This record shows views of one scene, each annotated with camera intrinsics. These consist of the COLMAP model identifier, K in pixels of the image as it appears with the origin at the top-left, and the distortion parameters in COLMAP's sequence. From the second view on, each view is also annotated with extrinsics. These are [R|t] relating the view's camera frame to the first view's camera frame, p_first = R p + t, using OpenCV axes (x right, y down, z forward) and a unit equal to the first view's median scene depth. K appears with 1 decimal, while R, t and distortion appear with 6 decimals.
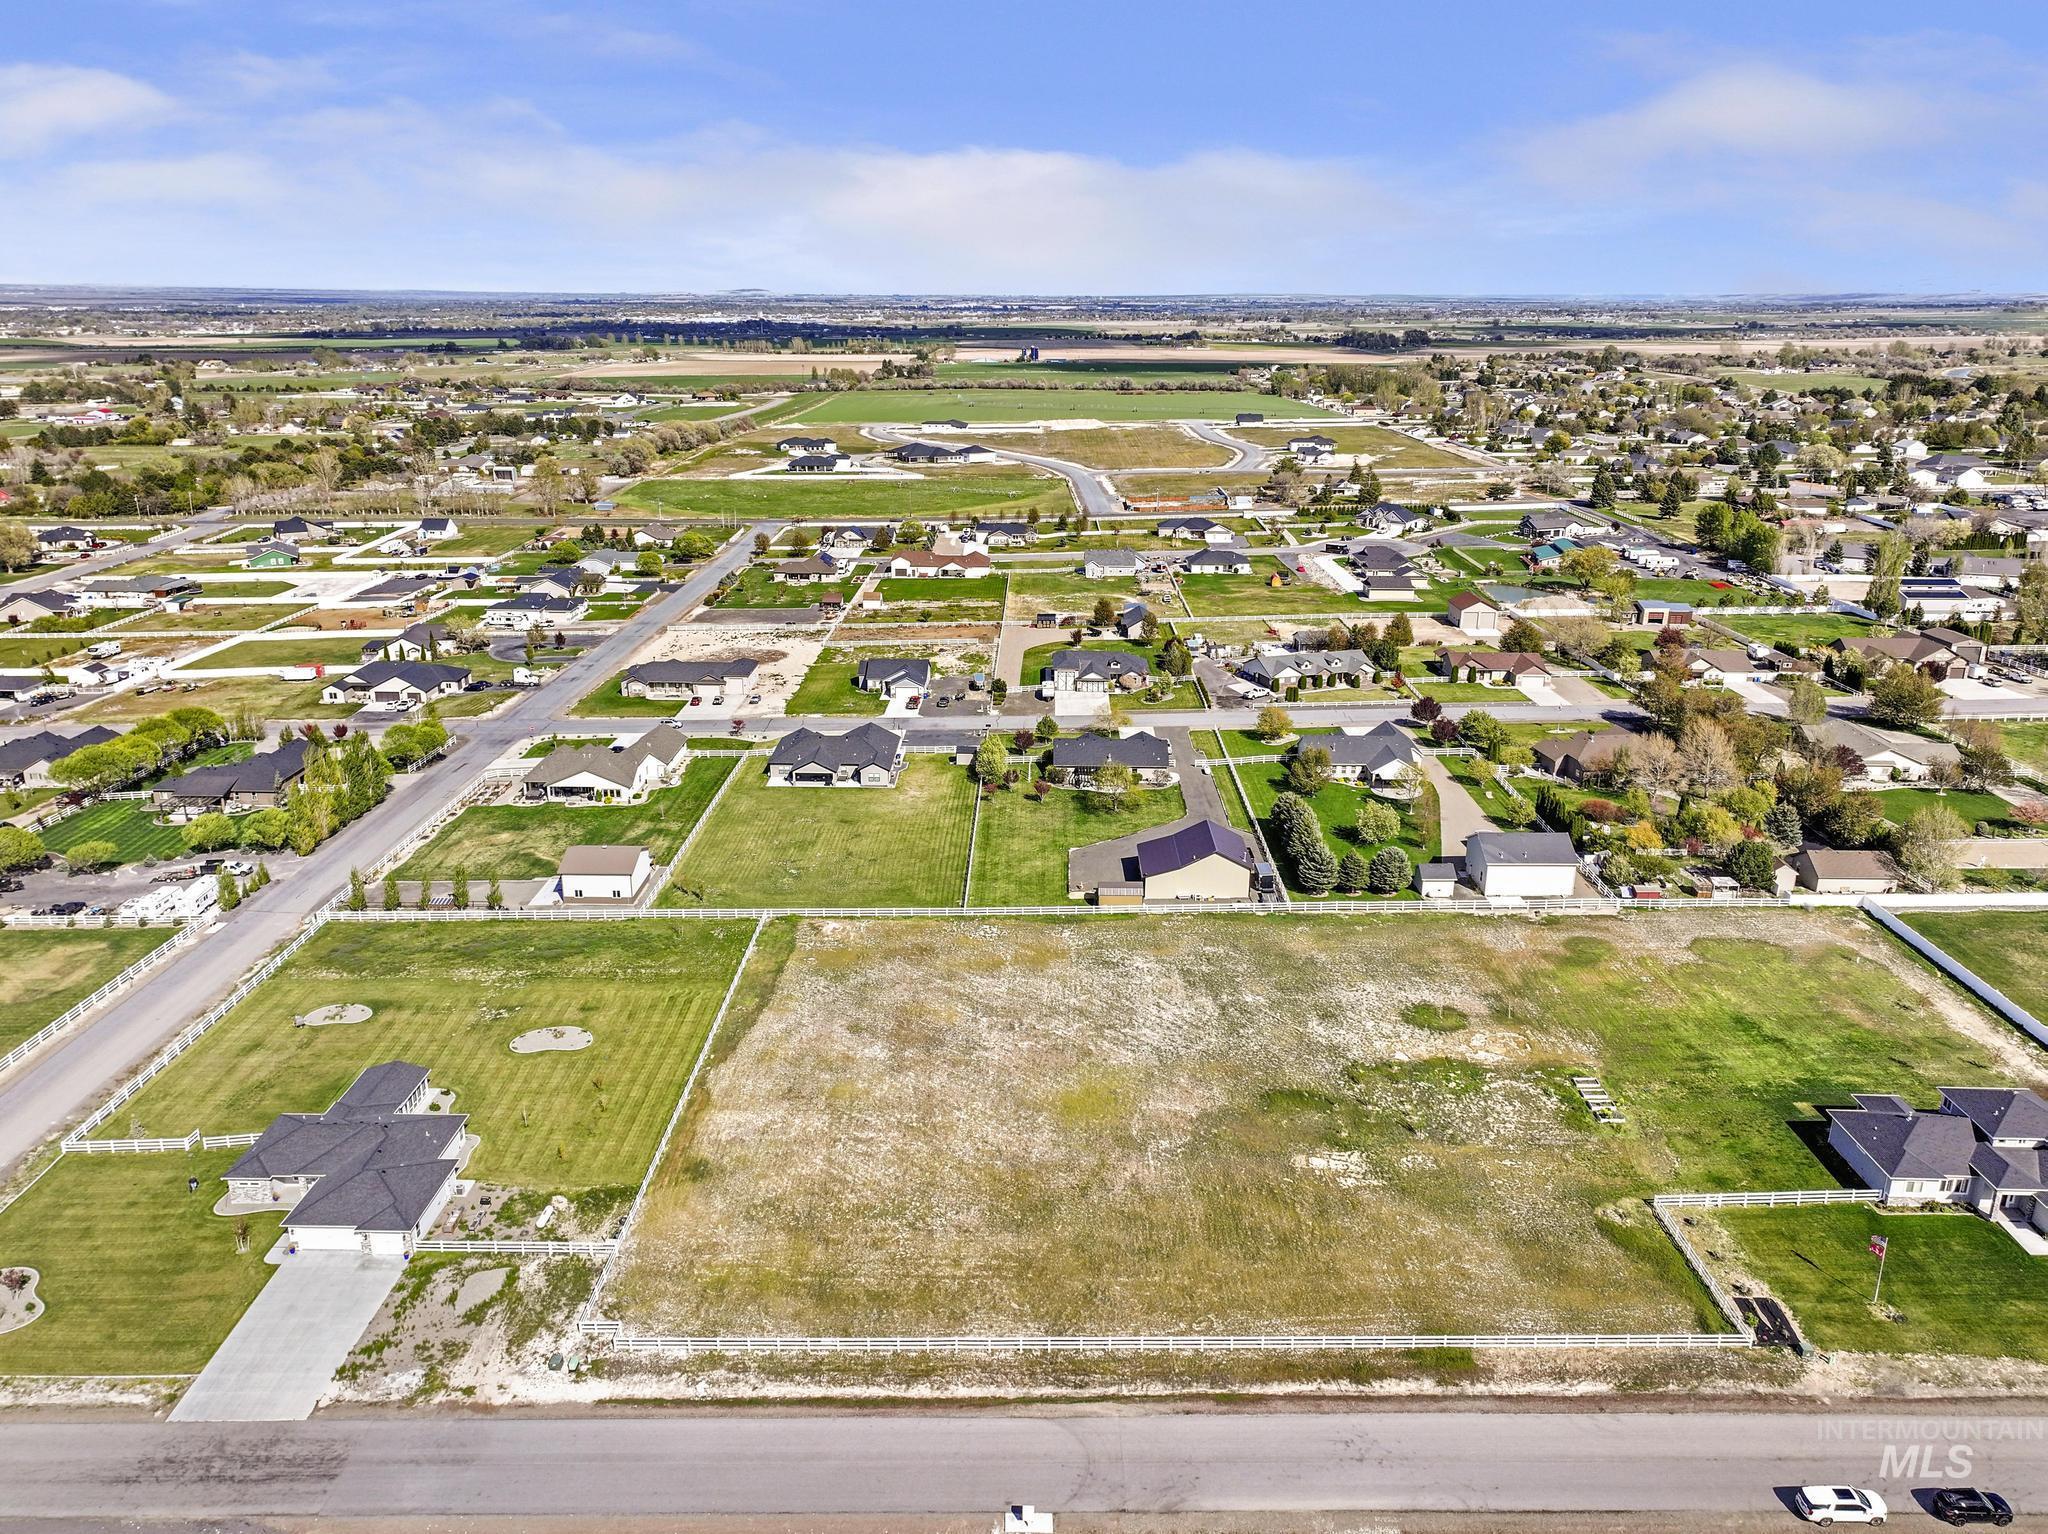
lens RADIAL K [[1462.2, 0, 1031.2], [0, 1462.2, 767.5], [0, 0, 1]] dist [0.007097, 0.001560]
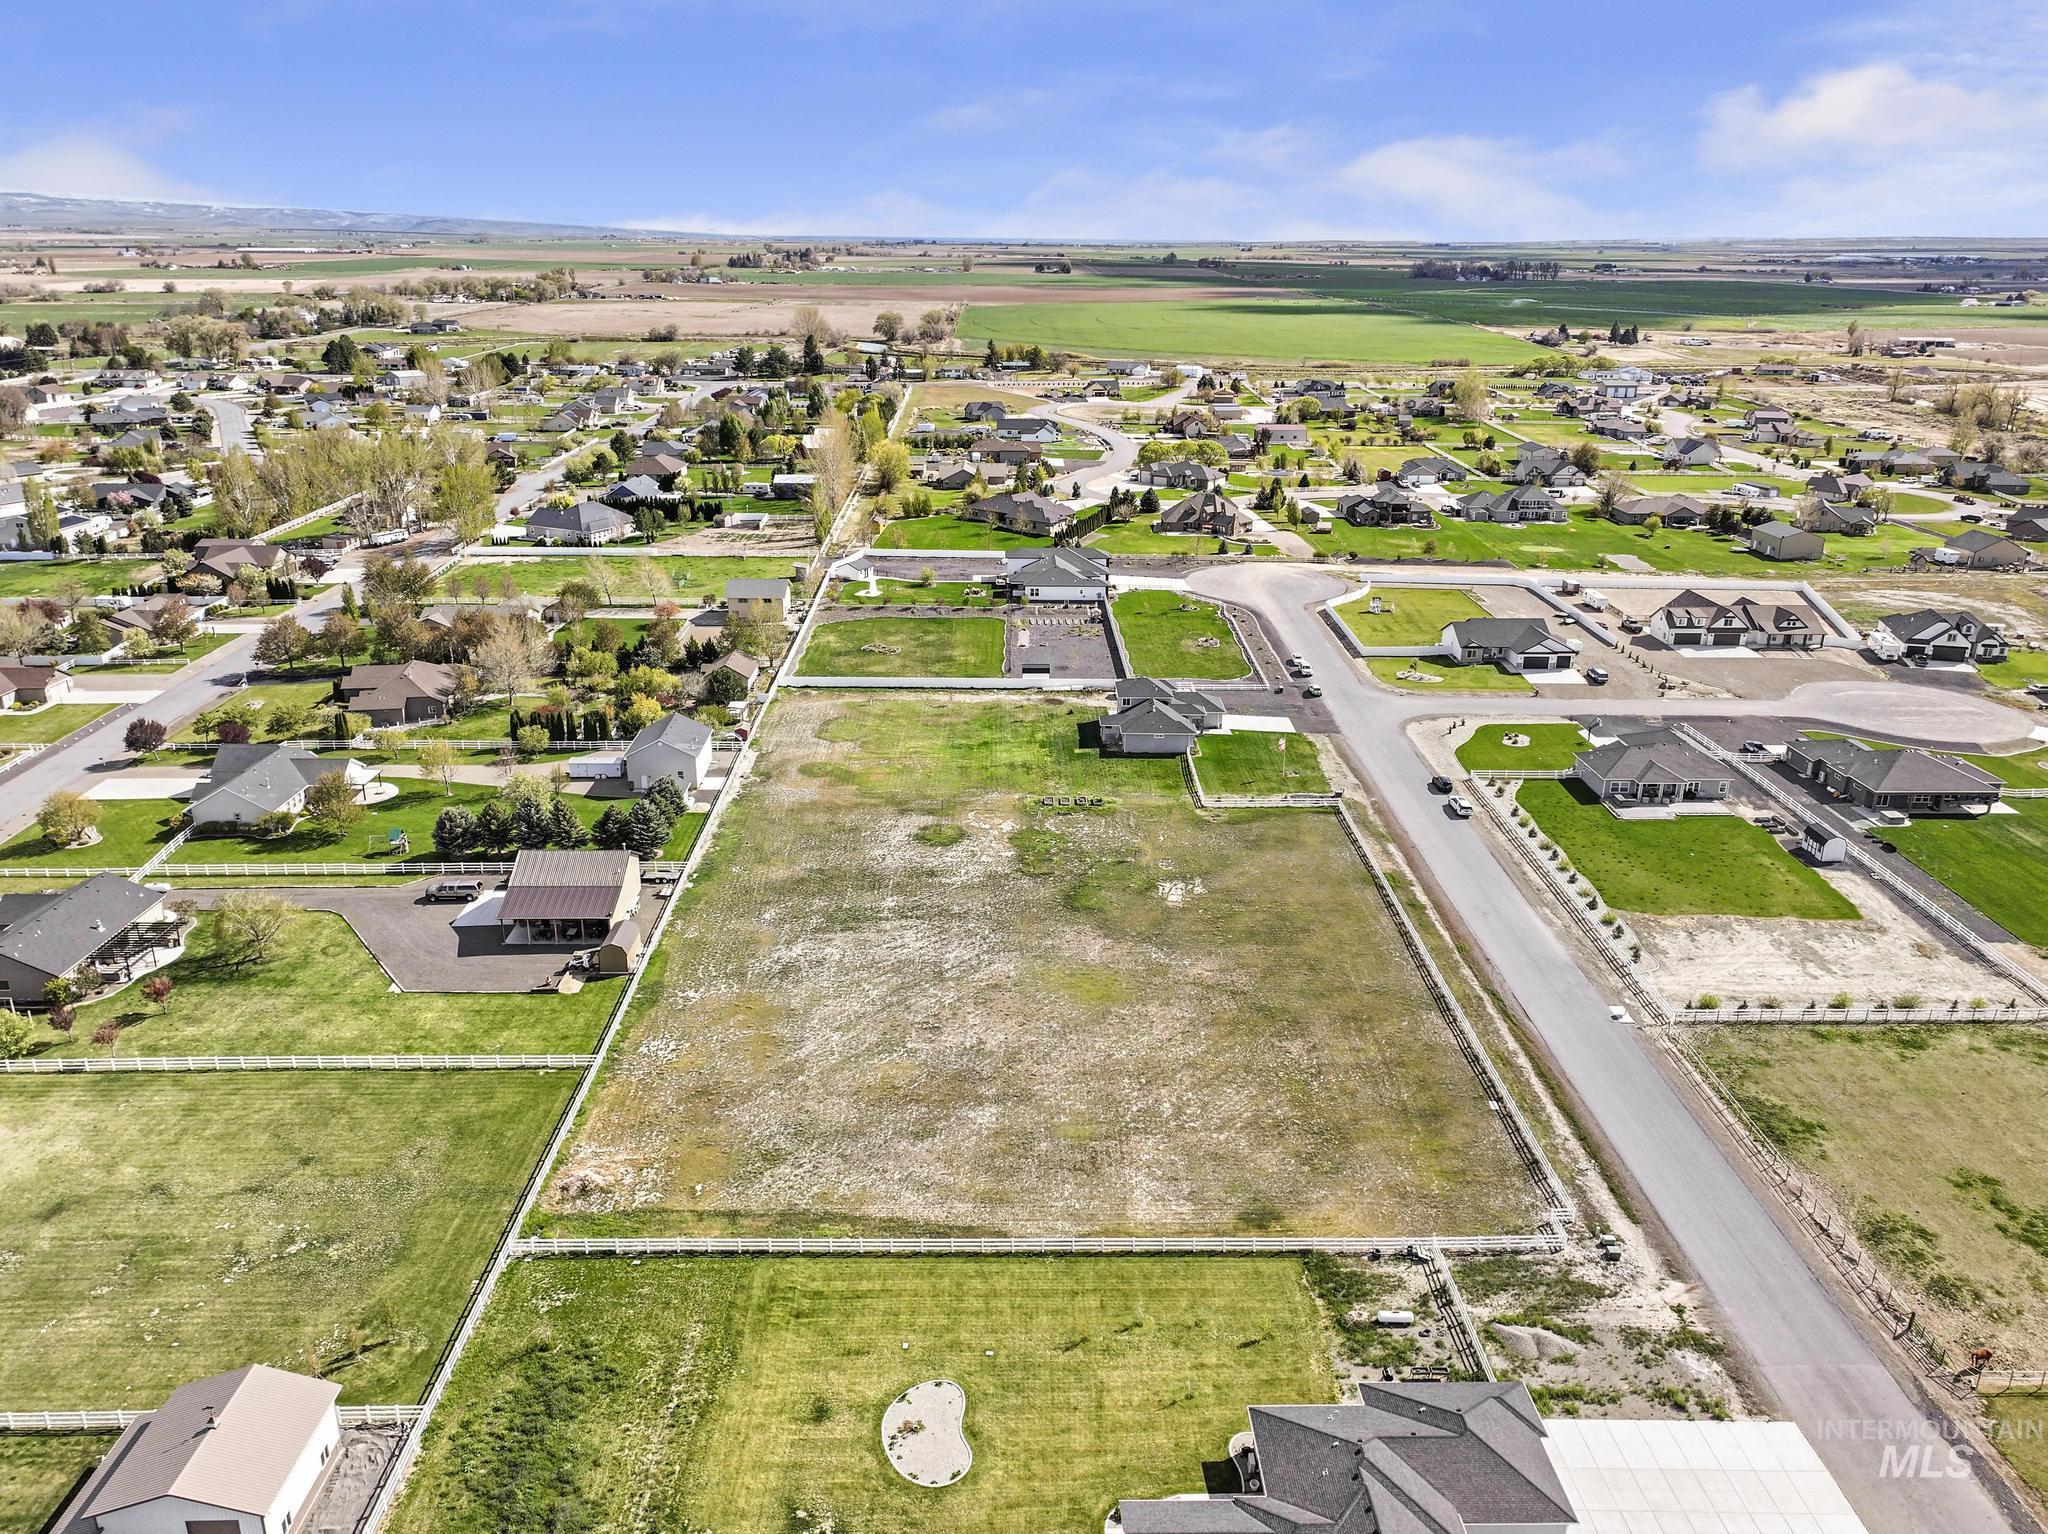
lens RADIAL K [[1462.2, 0, 1029.8], [0, 1462.2, 768.2], [0, 0, 1]] dist [0.007097, 0.001560]
pose [[-0.028665, -0.339275, 0.940250, -0.870620], [0.298055, 0.894947, 0.332014, -0.260887], [-0.954118, 0.289764, 0.075469, 0.921244]]
